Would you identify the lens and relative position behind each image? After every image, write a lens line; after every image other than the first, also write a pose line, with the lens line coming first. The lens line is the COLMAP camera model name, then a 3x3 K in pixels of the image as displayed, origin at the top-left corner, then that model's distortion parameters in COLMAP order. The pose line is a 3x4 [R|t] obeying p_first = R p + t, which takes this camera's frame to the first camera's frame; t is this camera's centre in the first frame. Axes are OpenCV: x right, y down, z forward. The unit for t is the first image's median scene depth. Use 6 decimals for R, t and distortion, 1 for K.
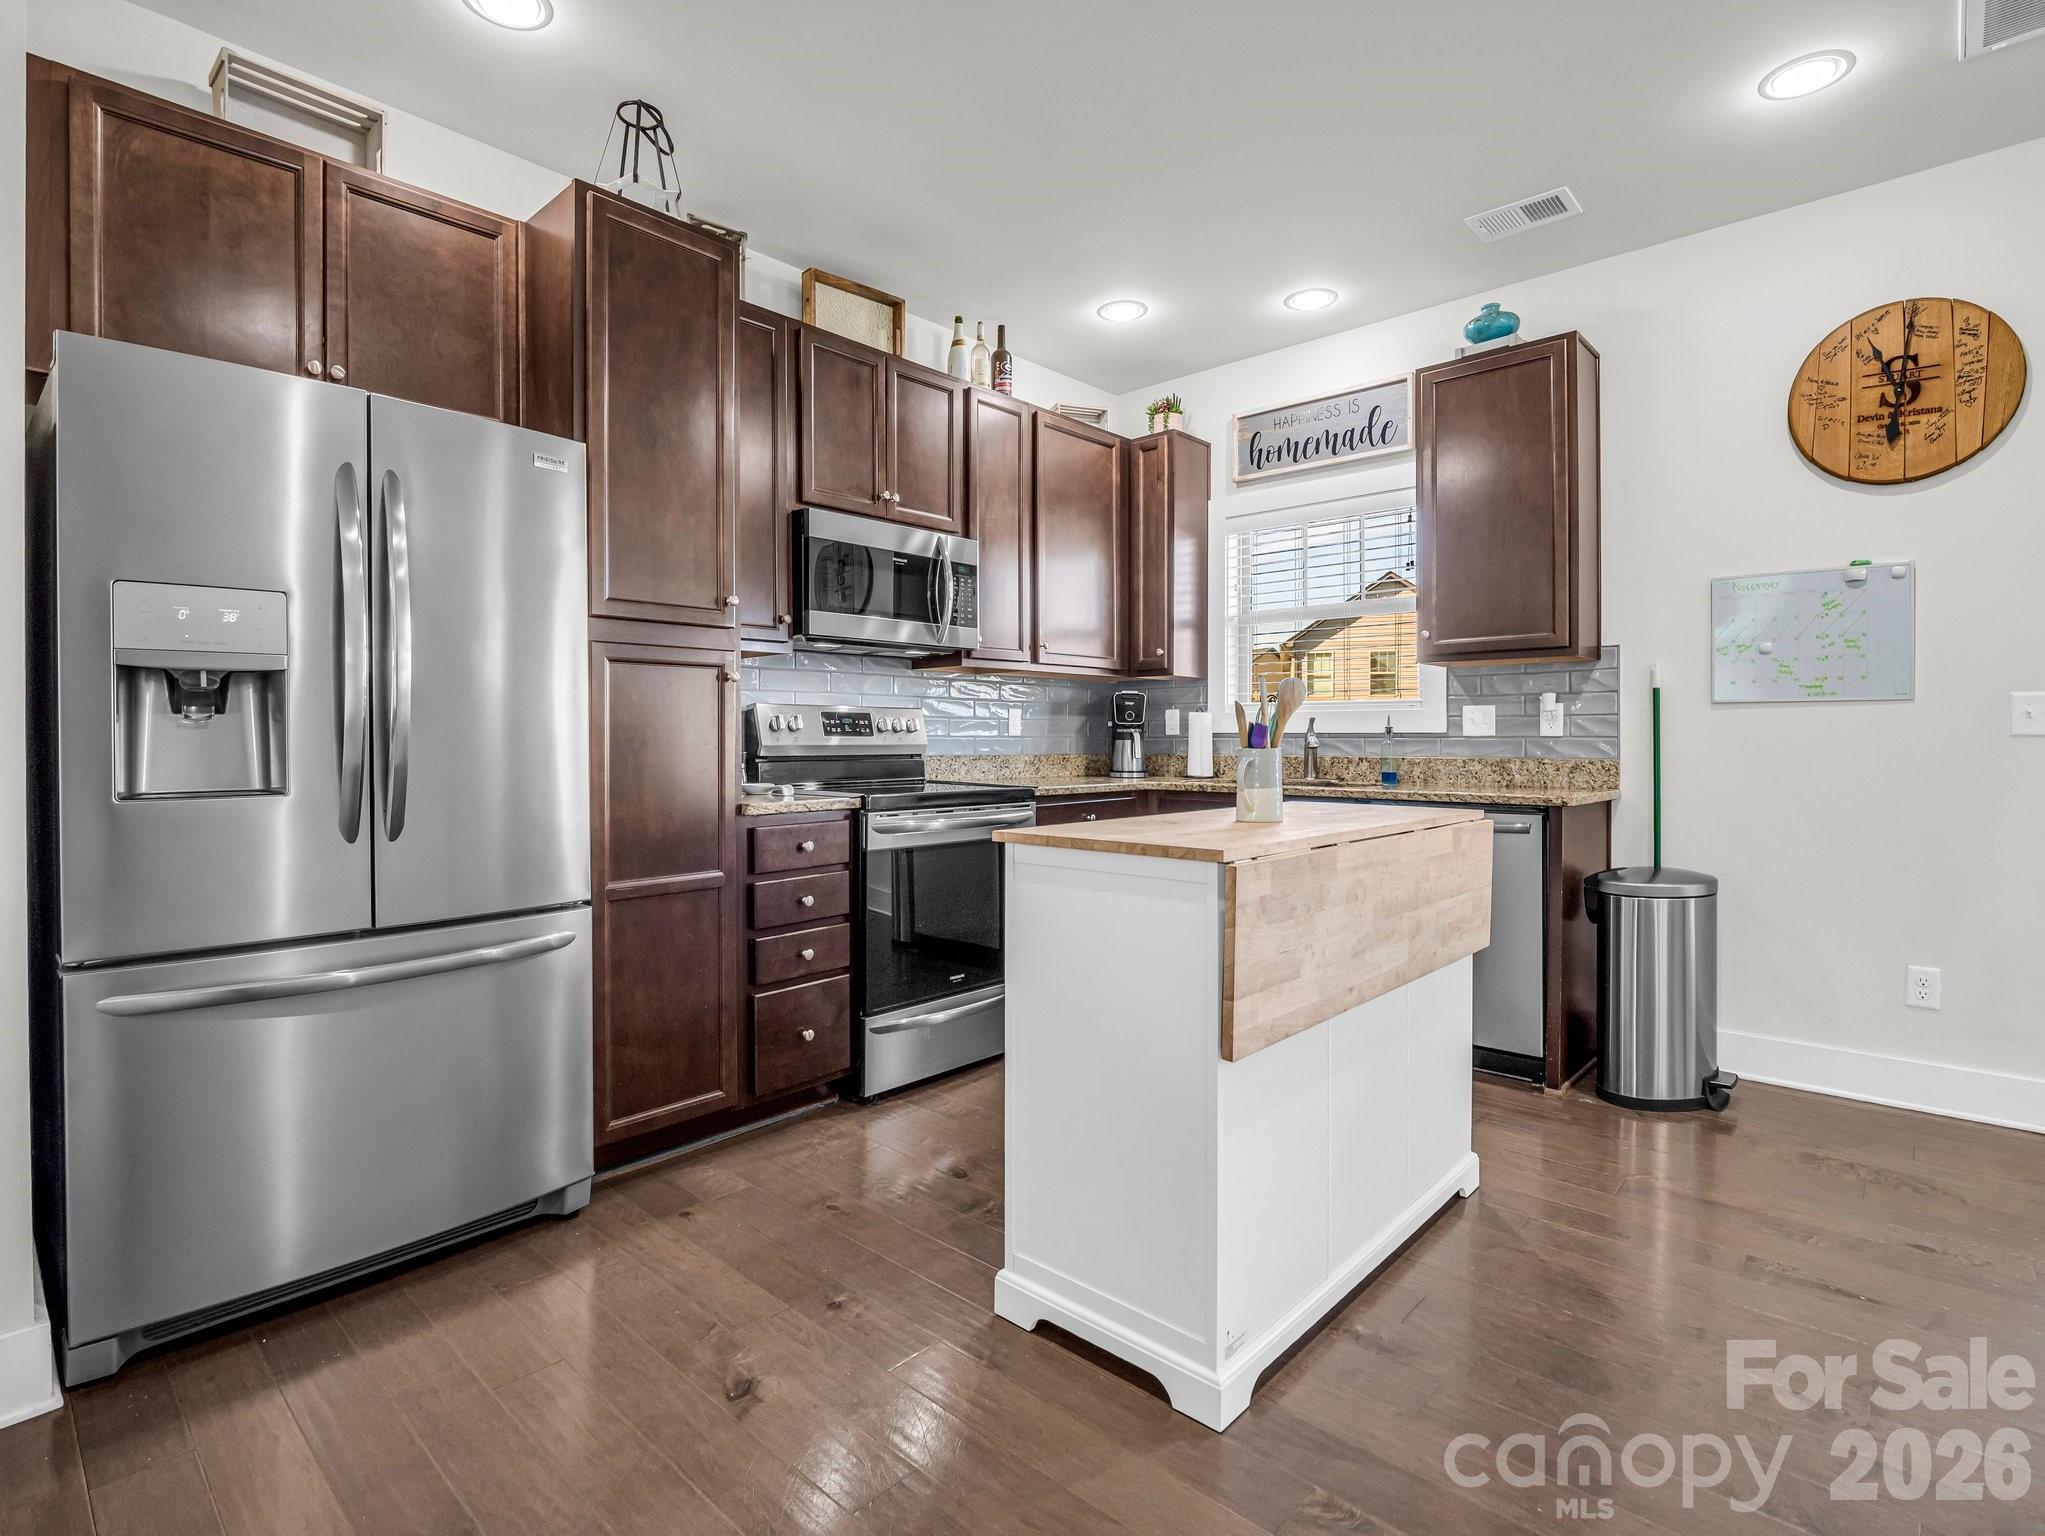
lens RADIAL K [[1015.1, 0, 1015.0], [0, 1015.1, 739.3], [0, 0, 1]] dist [-0.017429, -0.001230]
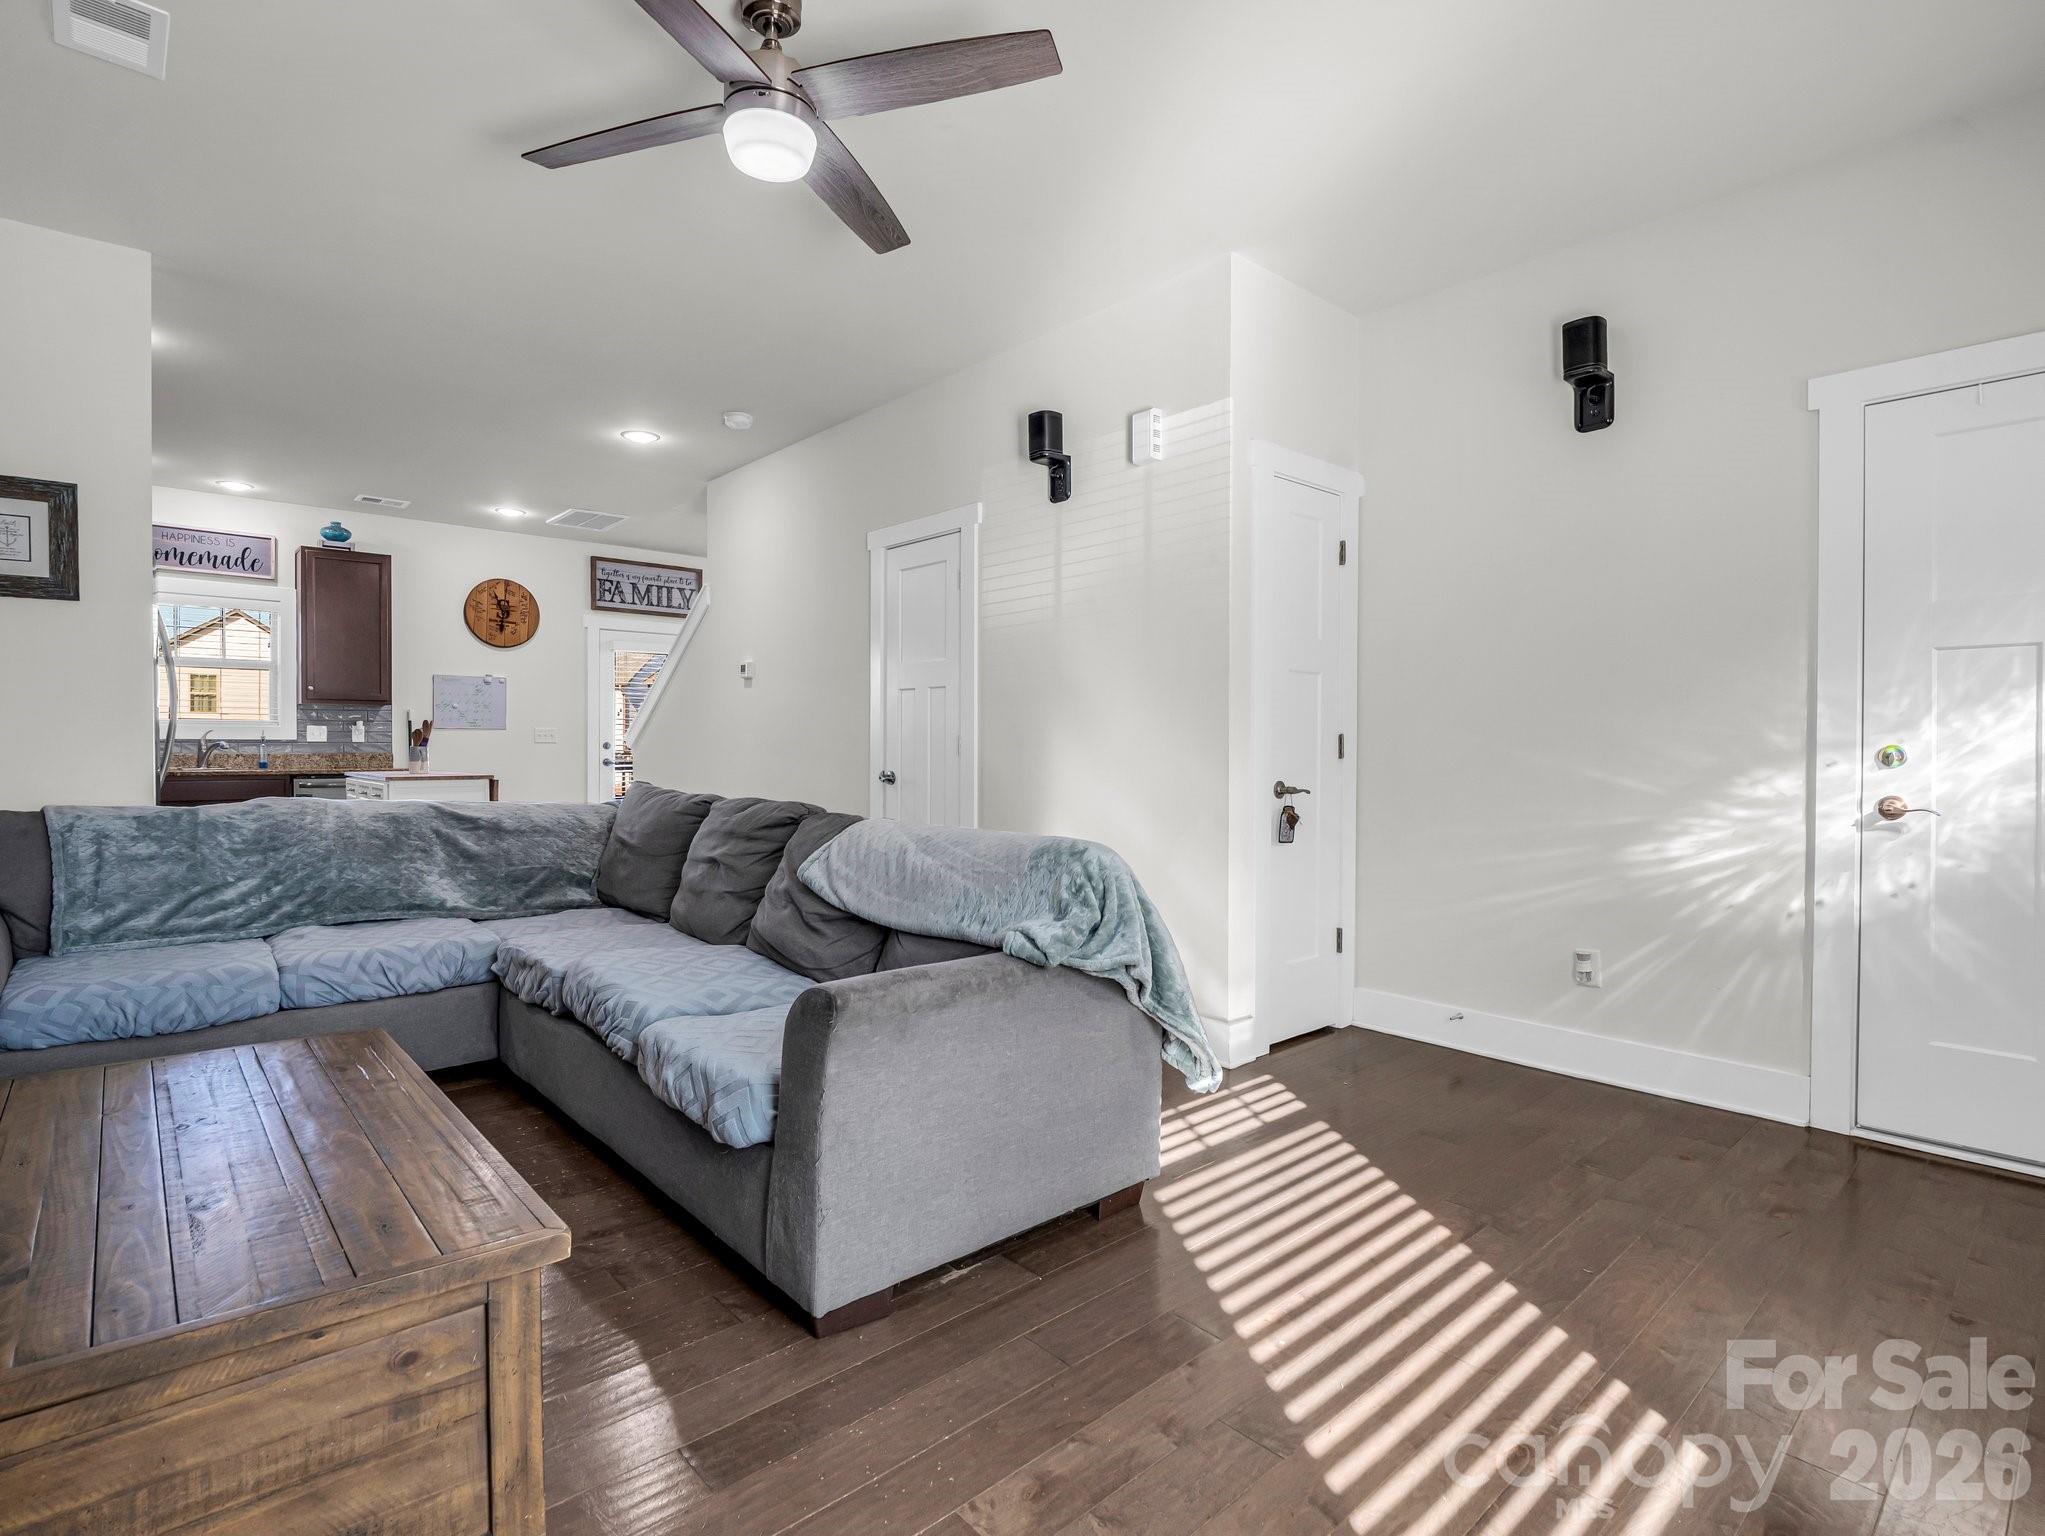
lens RADIAL K [[1014.8, 0, 1031.3], [0, 1014.8, 764.2], [0, 0, 1]] dist [-0.011182, 0.000471]
pose [[0.086629, -0.016268, 0.996108, -1.329007], [-0.000830, 0.999865, 0.016401, 0.006694], [-0.996240, -0.002248, 0.086603, -0.500418]]
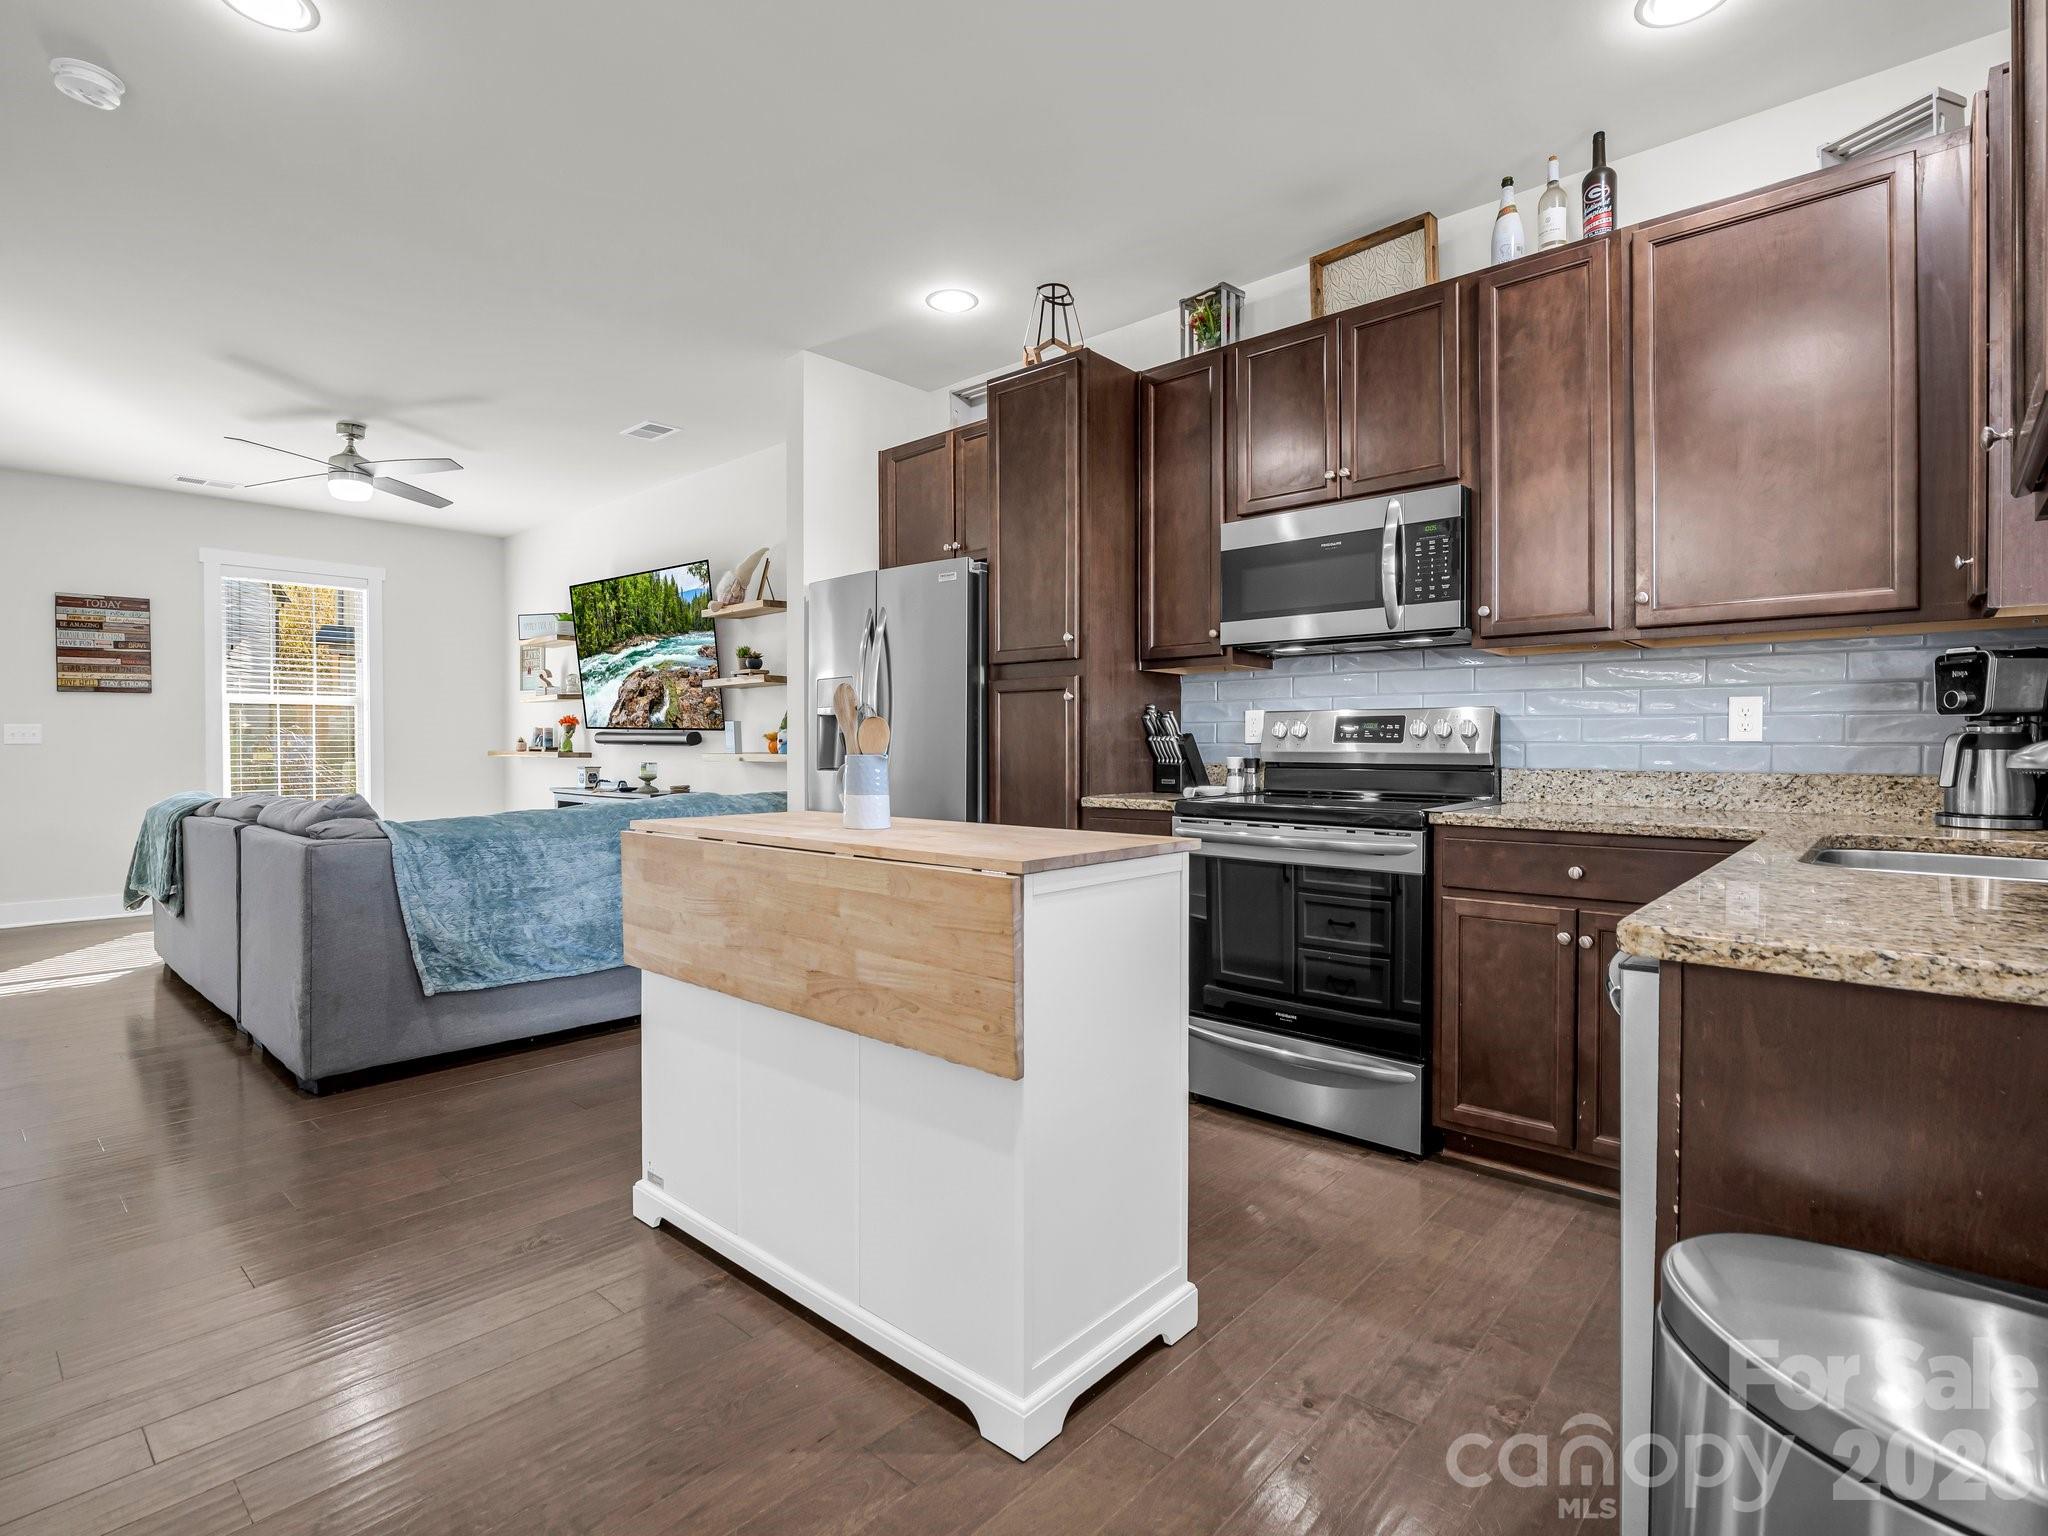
lens RADIAL K [[1006.5, 0, 1011.7], [0, 1006.5, 762.3], [0, 0, 1]] dist [-0.015643, -0.000691]
pose [[0.015238, 0.011696, -0.999815, 0.758938], [-0.005761, 0.999916, 0.011610, 0.005872], [0.999867, 0.005583, 0.015304, 0.702396]]
